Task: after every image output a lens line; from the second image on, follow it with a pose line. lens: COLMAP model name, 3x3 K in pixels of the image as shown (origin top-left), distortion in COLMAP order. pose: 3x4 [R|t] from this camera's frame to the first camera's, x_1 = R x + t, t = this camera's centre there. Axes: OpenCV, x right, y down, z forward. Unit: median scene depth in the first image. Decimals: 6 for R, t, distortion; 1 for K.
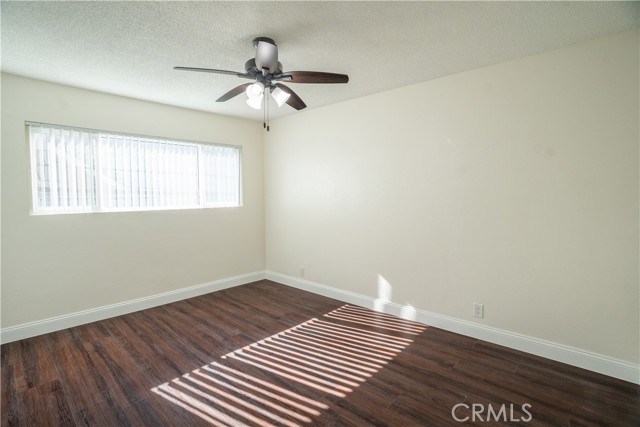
lens RADIAL K [[314.5, 0, 318.8], [0, 314.5, 211.8], [0, 0, 1]] dist [-0.081019, 0.035514]
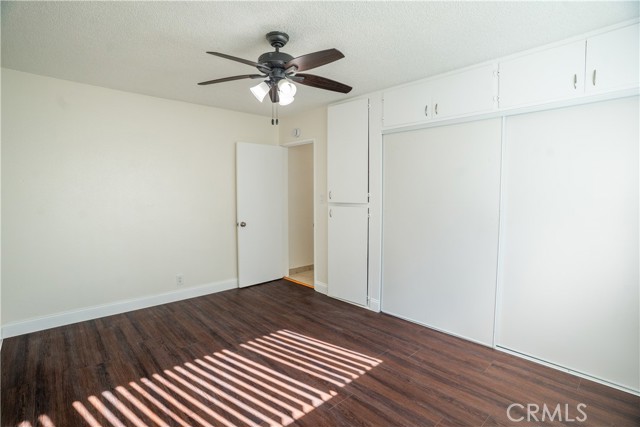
lens RADIAL K [[314.5, 0, 318.8], [0, 314.5, 211.8], [0, 0, 1]] dist [-0.081019, 0.035514]
pose [[-0.996605, -0.001424, 0.082314, -0.376590], [0.009193, 0.991673, 0.128455, -0.118418], [-0.081811, 0.128776, -0.988293, 1.946354]]
